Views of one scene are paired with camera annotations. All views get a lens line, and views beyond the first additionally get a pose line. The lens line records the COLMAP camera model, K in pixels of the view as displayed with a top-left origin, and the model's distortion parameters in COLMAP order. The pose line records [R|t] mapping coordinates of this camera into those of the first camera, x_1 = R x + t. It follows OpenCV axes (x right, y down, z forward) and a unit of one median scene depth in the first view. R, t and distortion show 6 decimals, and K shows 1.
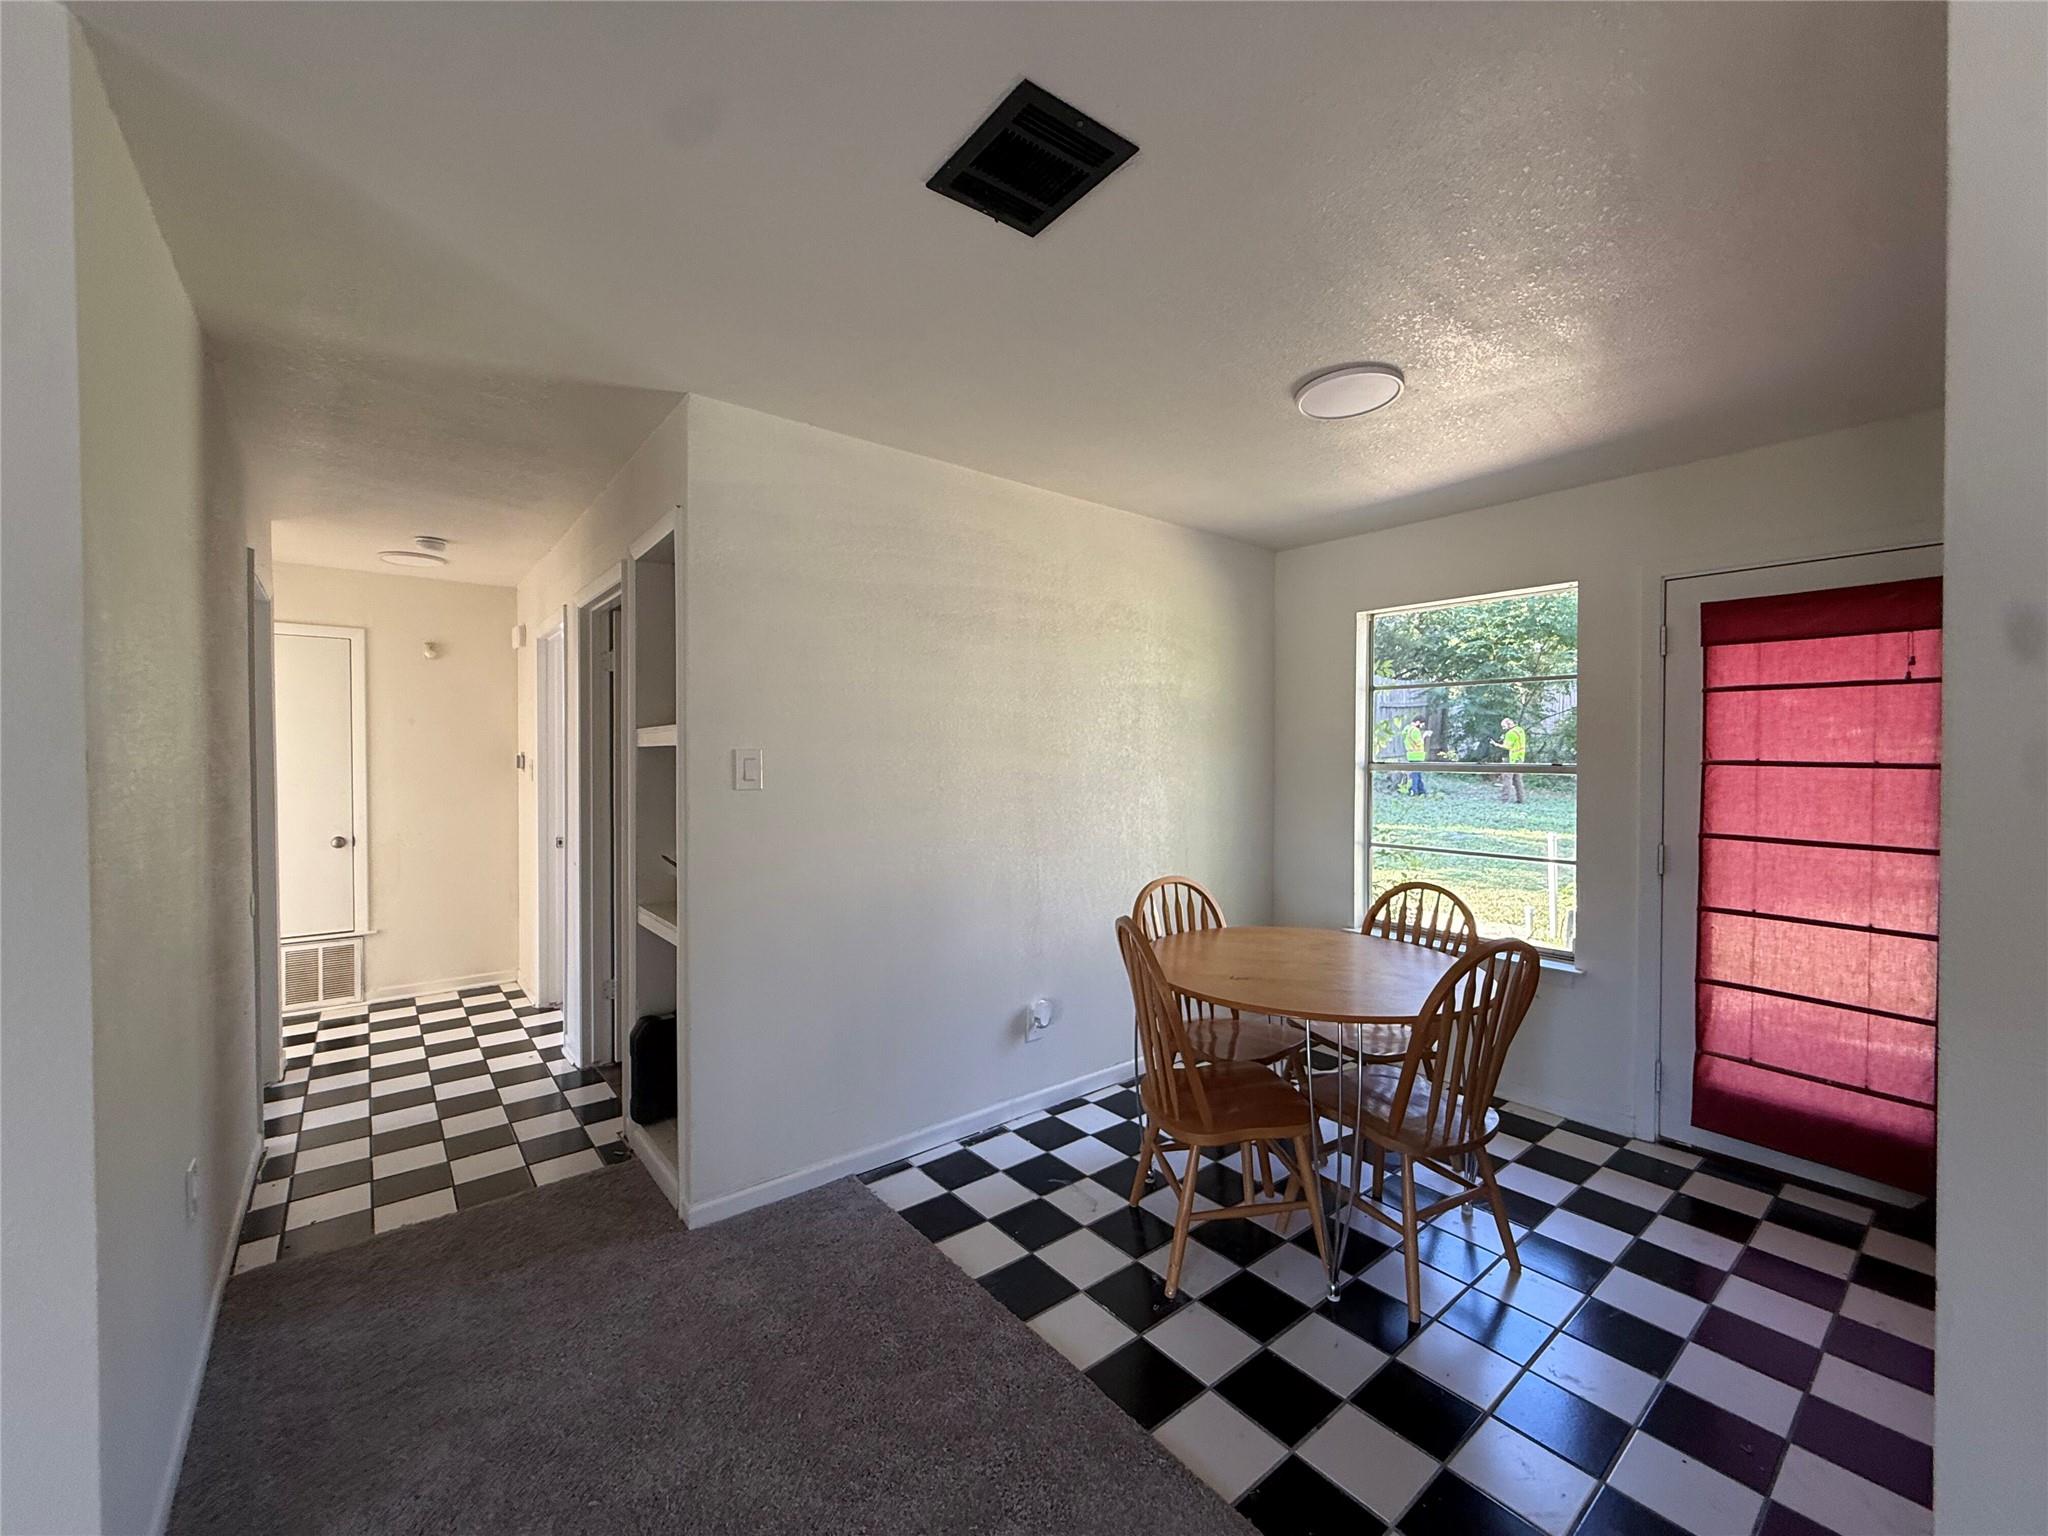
lens RADIAL K [[815.5, 0, 1017.5], [0, 815.5, 770.9], [0, 0, 1]] dist [-0.002610, -0.000020]
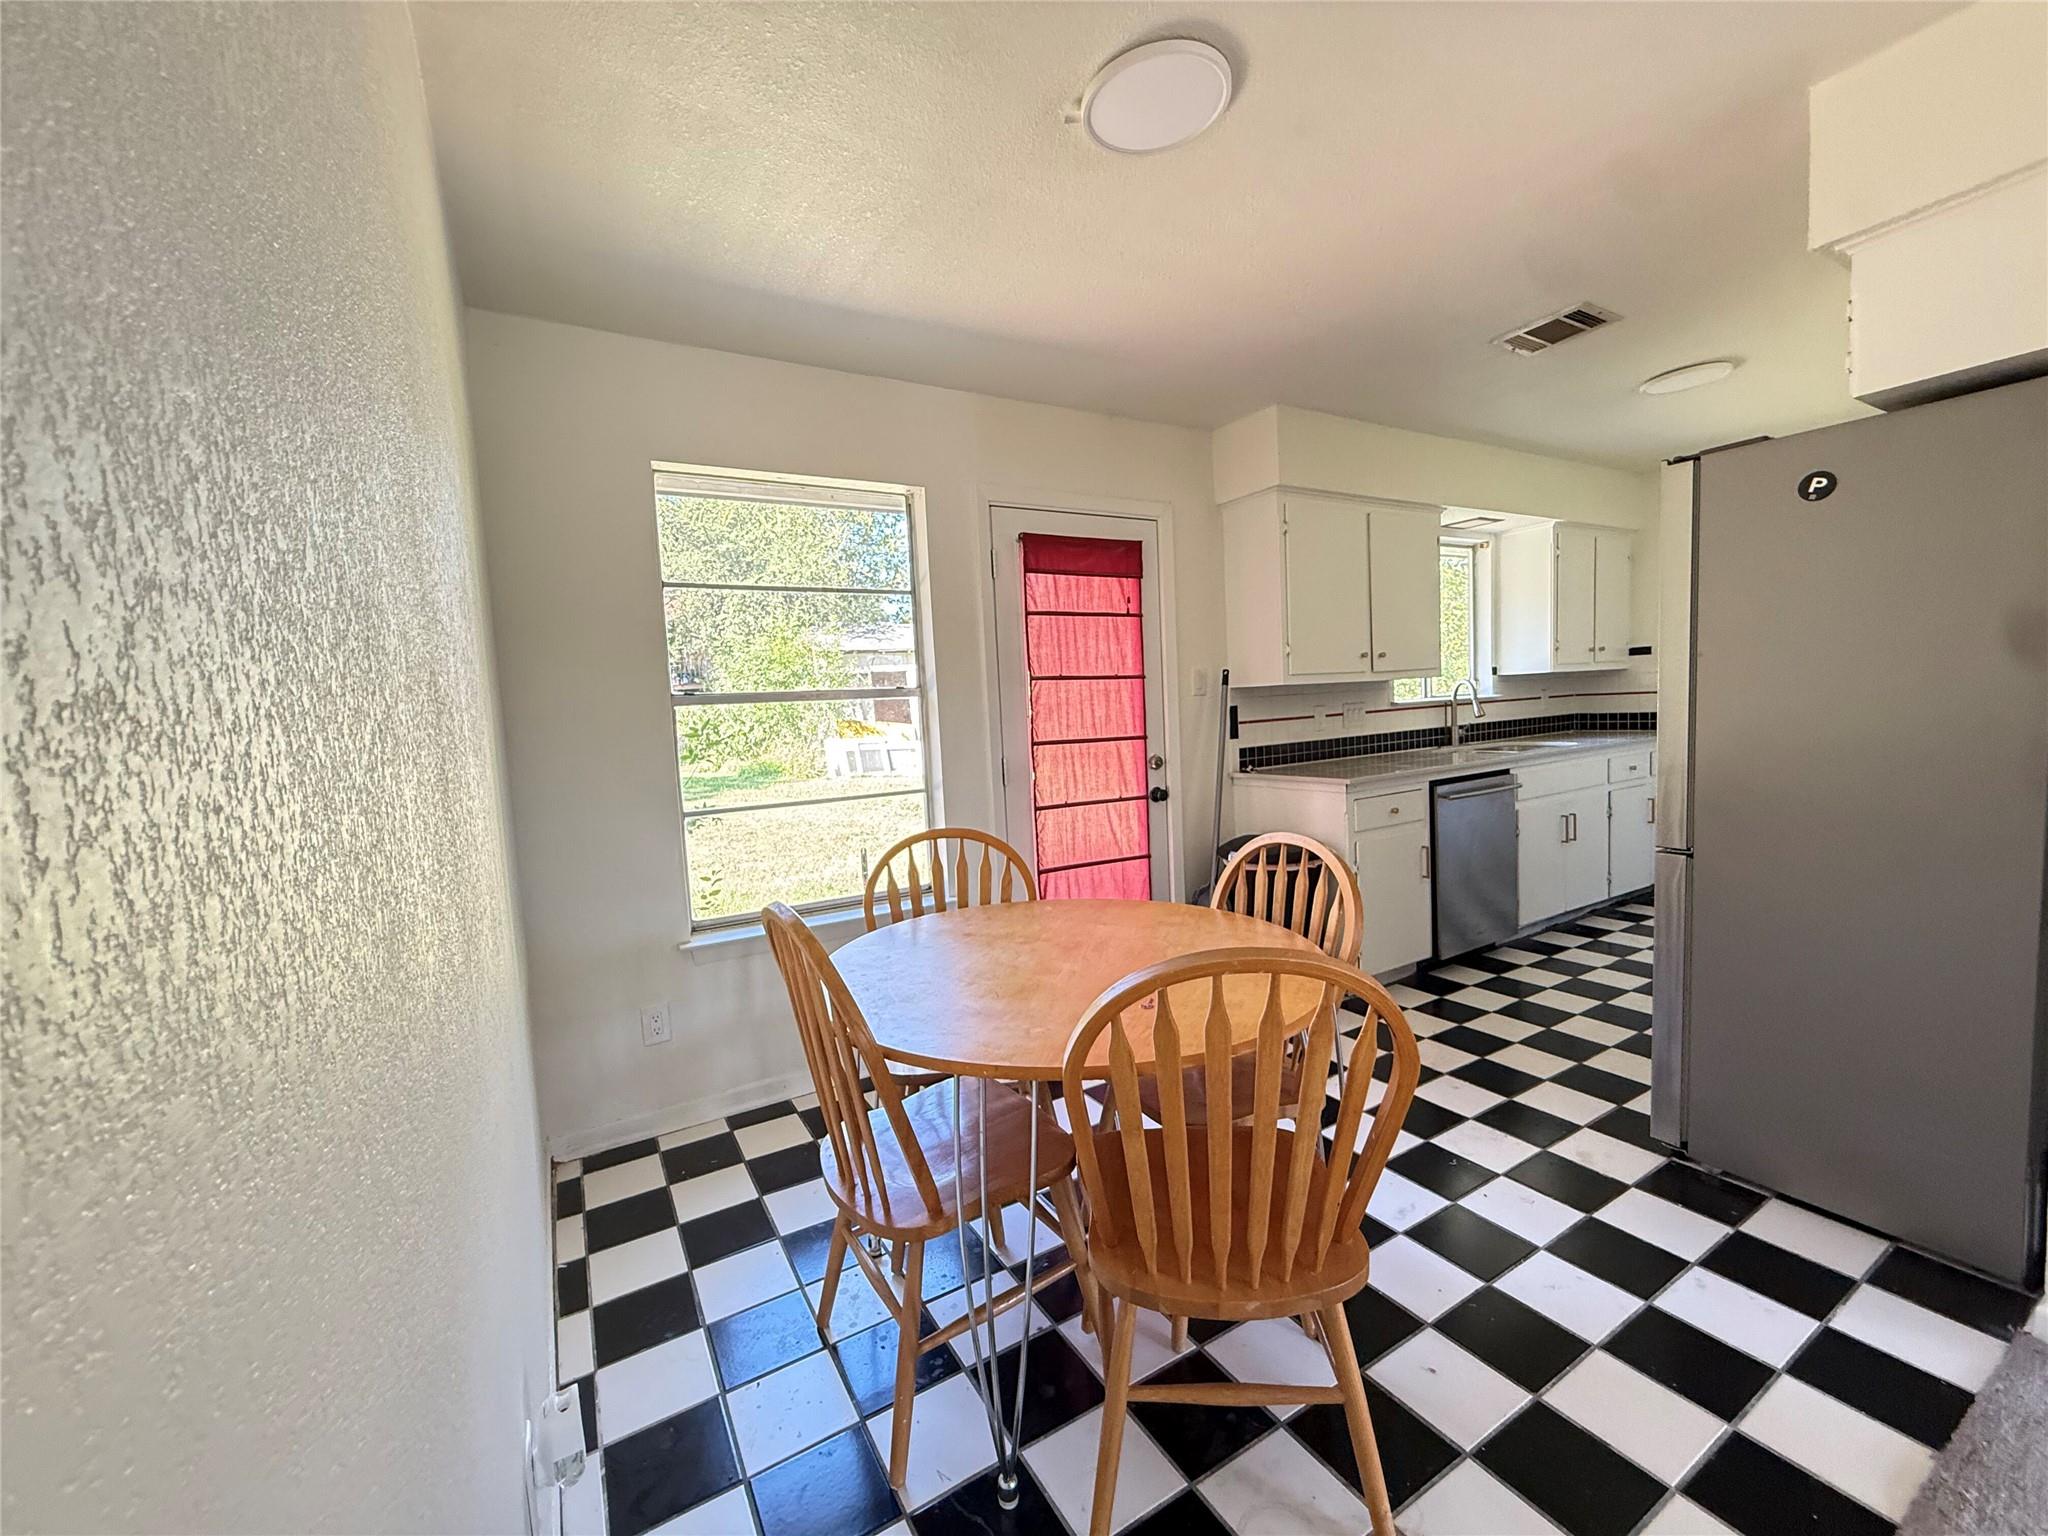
lens RADIAL K [[815.5, 0, 1017.5], [0, 815.5, 770.9], [0, 0, 1]] dist [-0.002610, -0.000020]
pose [[0.132766, -0.092305, 0.986840, -0.272014], [0.066391, 0.994246, 0.084065, 0.020336], [-0.988921, 0.054356, 0.138131, 0.878922]]
